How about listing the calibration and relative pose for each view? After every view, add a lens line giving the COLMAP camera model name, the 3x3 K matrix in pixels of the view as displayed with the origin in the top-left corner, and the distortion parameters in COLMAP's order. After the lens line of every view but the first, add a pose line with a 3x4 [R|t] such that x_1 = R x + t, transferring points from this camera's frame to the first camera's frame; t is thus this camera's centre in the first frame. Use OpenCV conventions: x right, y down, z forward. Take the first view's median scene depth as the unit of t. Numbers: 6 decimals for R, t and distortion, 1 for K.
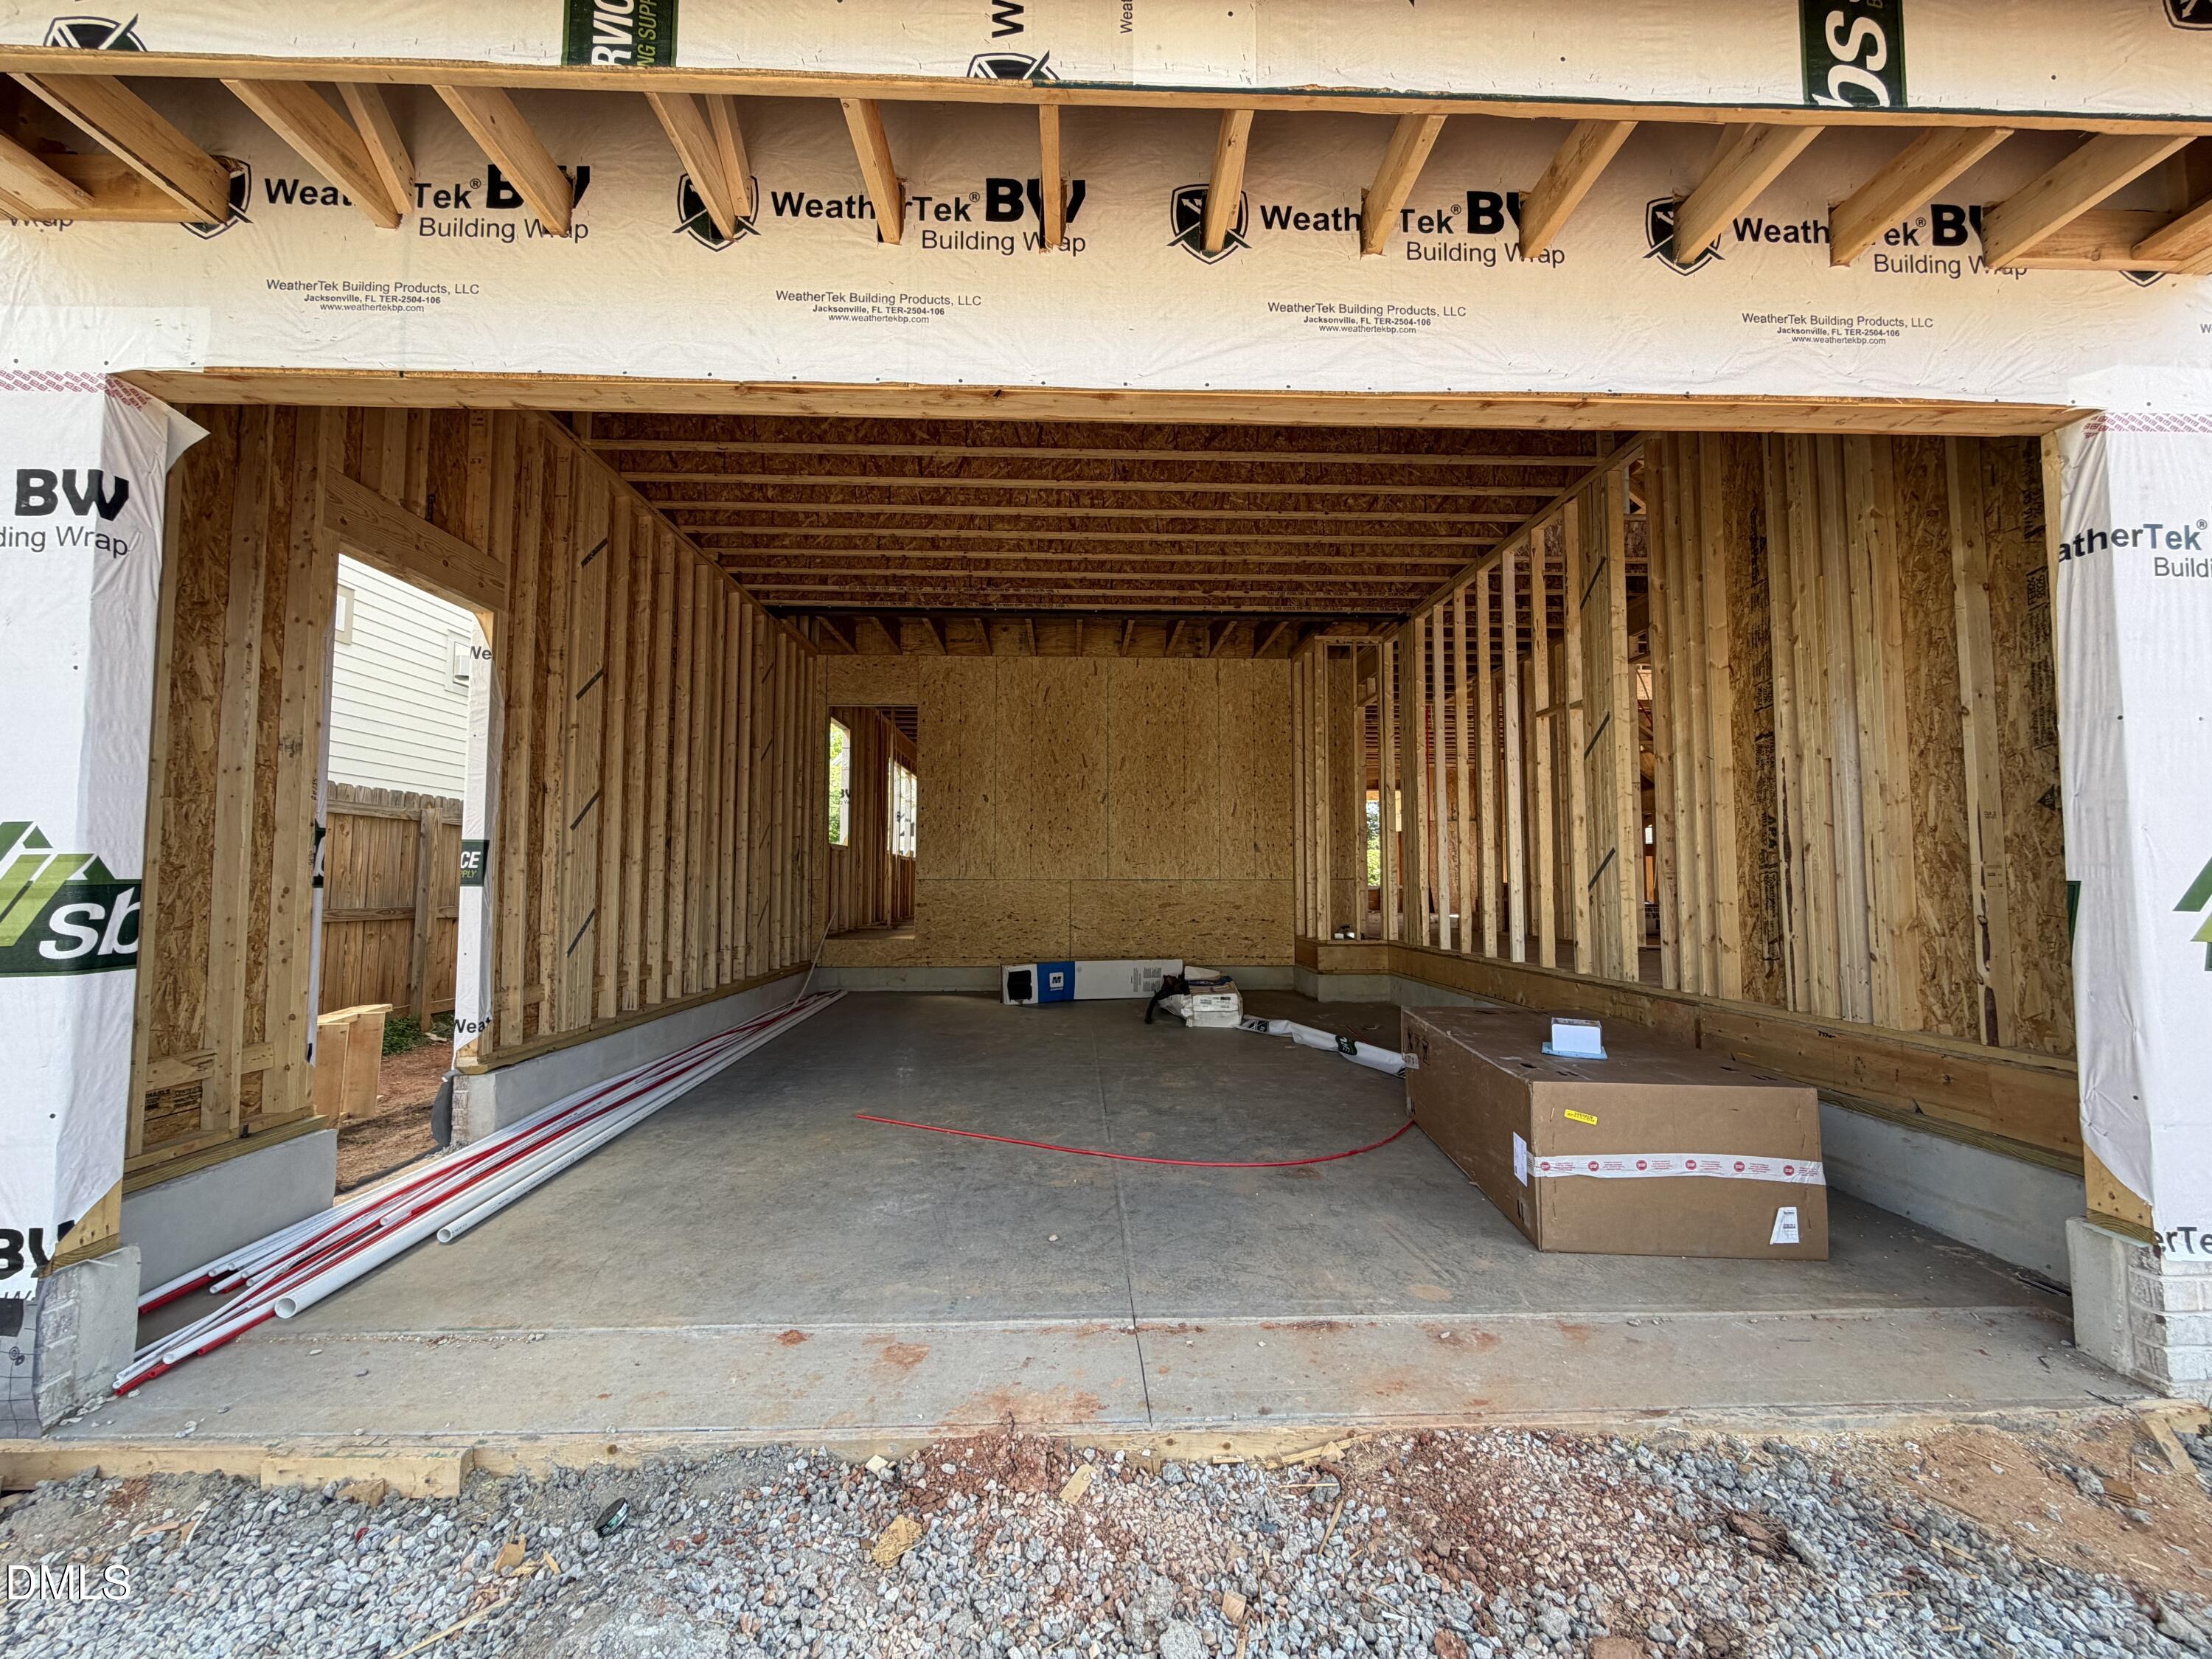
lens RADIAL K [[885.1, 0, 1097.8], [0, 885.1, 833.2], [0, 0, 1]] dist [0.000407, -0.000016]
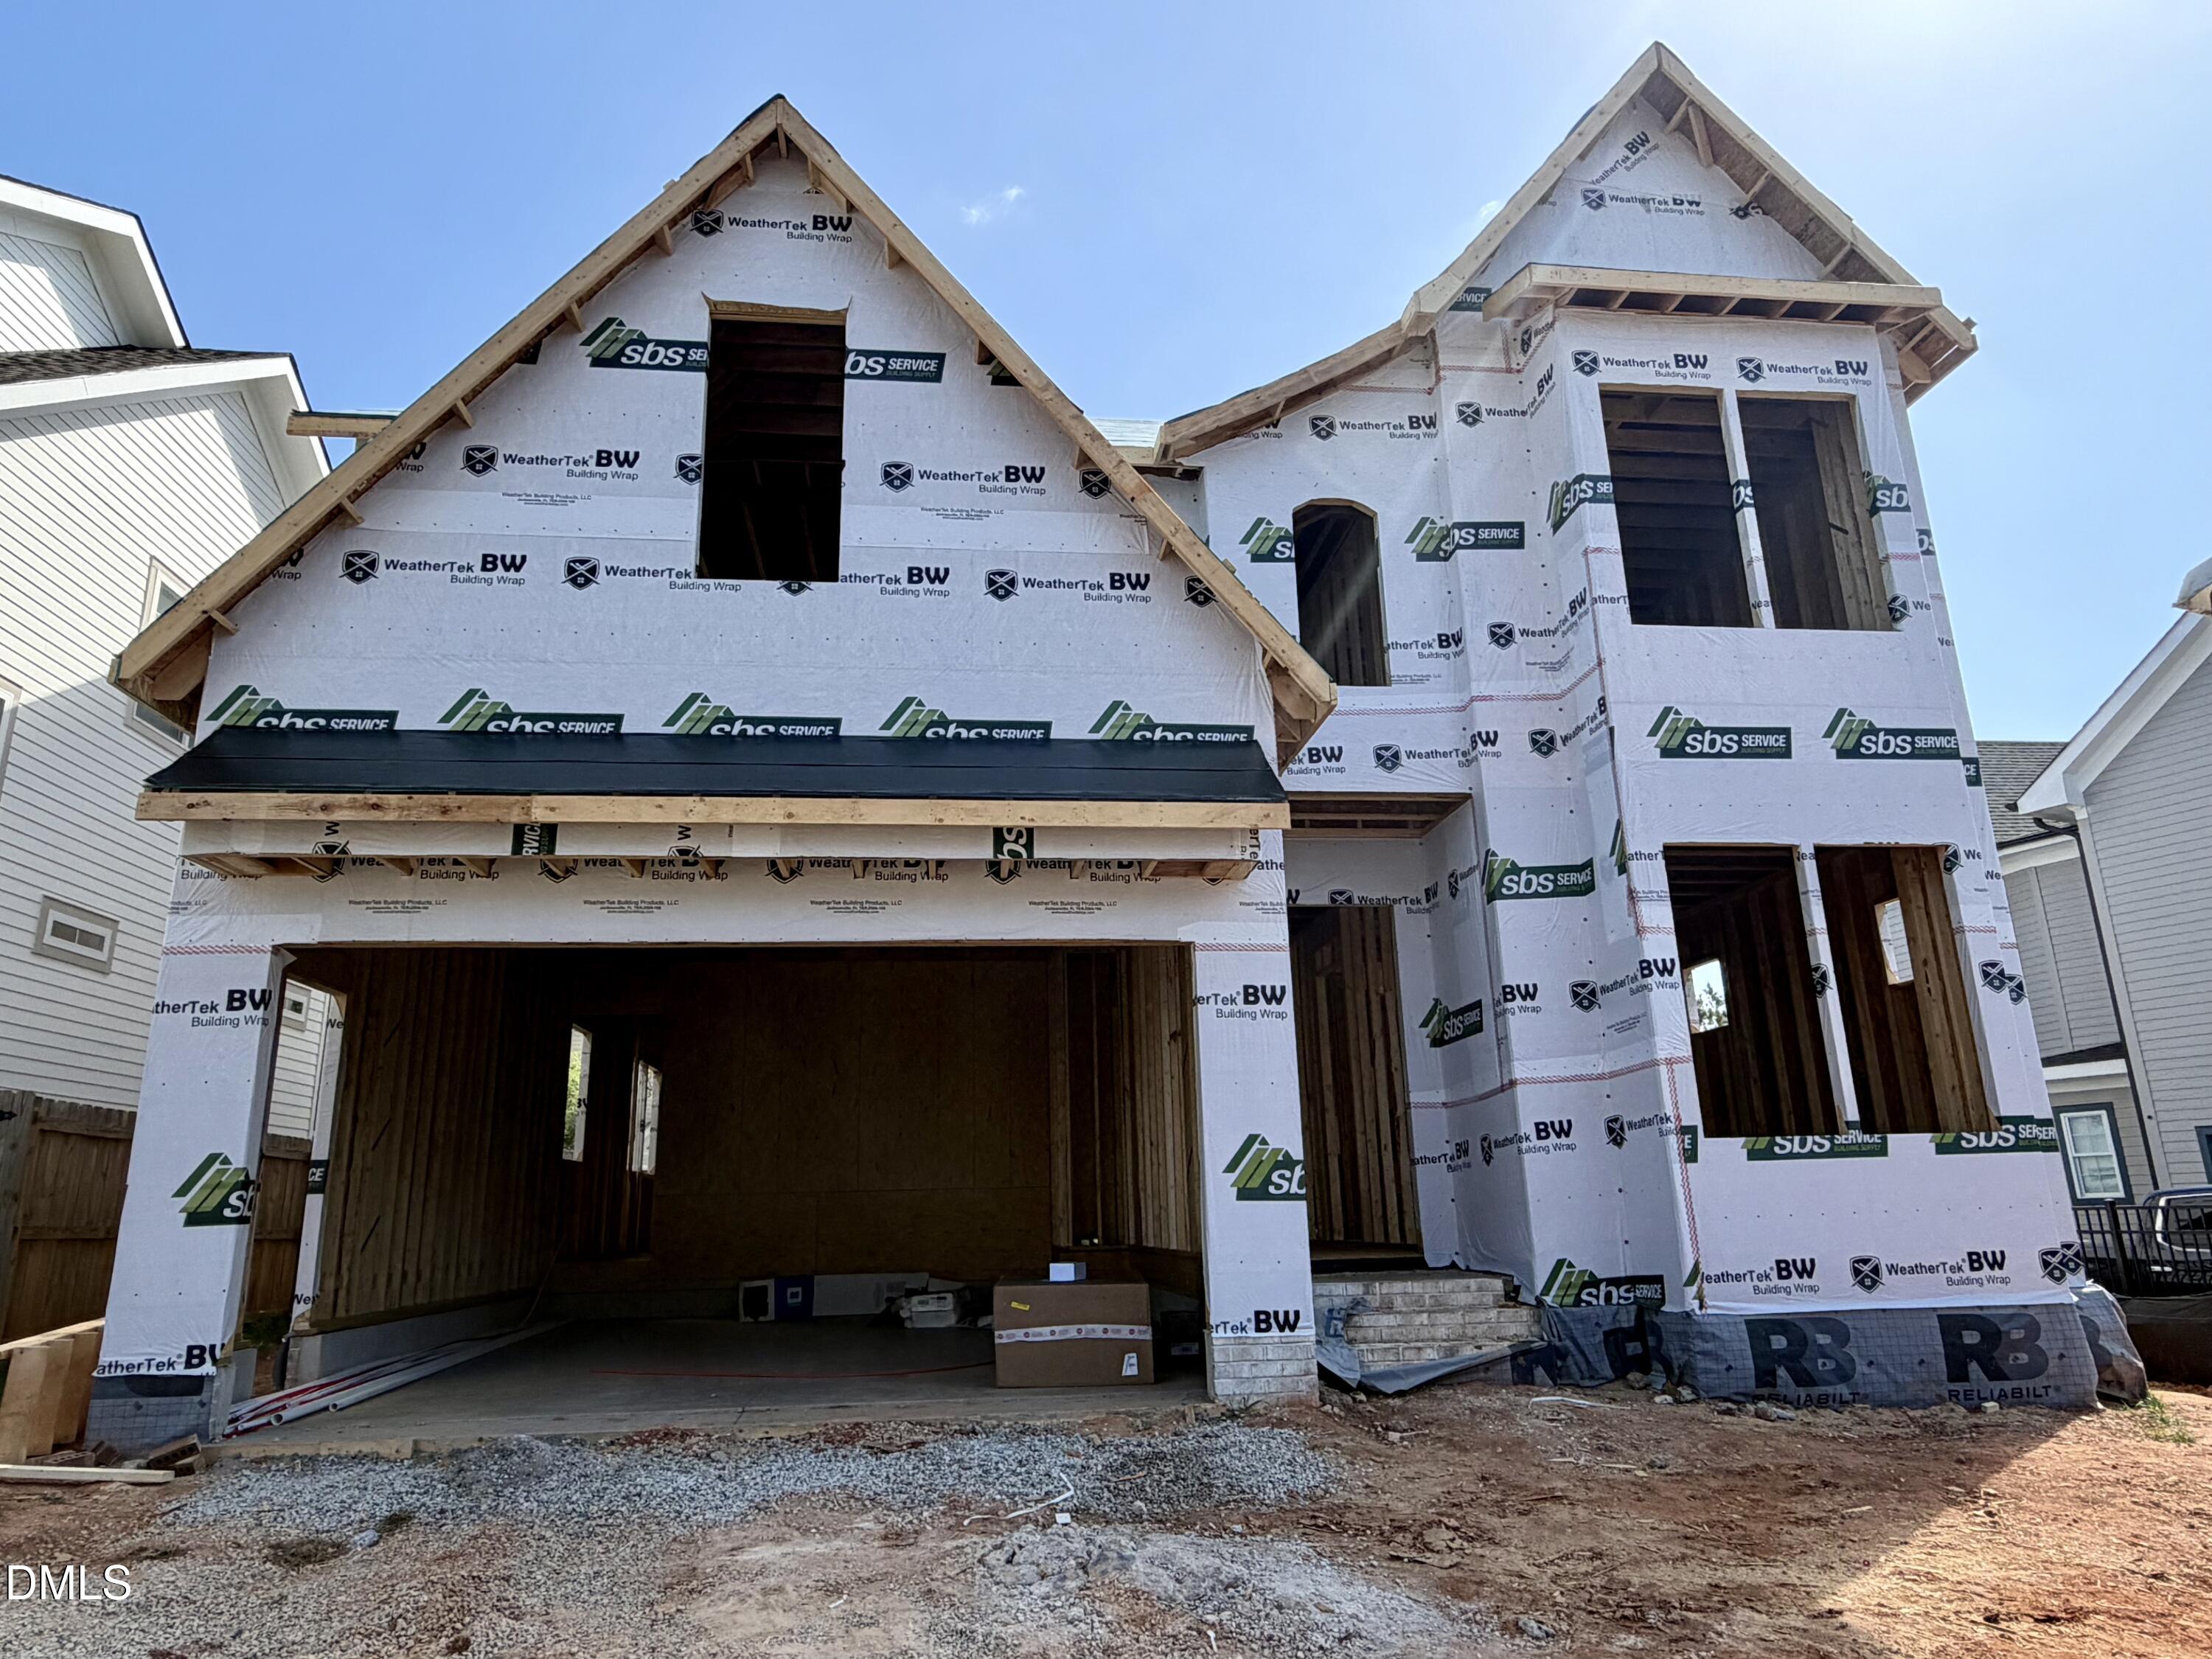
lens RADIAL K [[1431.3, 0, 1106.0], [0, 1431.3, 829.5], [0, 0, 1]] dist [-0.001551, -0.000804]
pose [[0.996607, -0.003491, 0.082232, 0.346024], [0.020611, 0.977851, -0.208284, -0.006461], [-0.079683, 0.209272, 0.974606, -1.410149]]
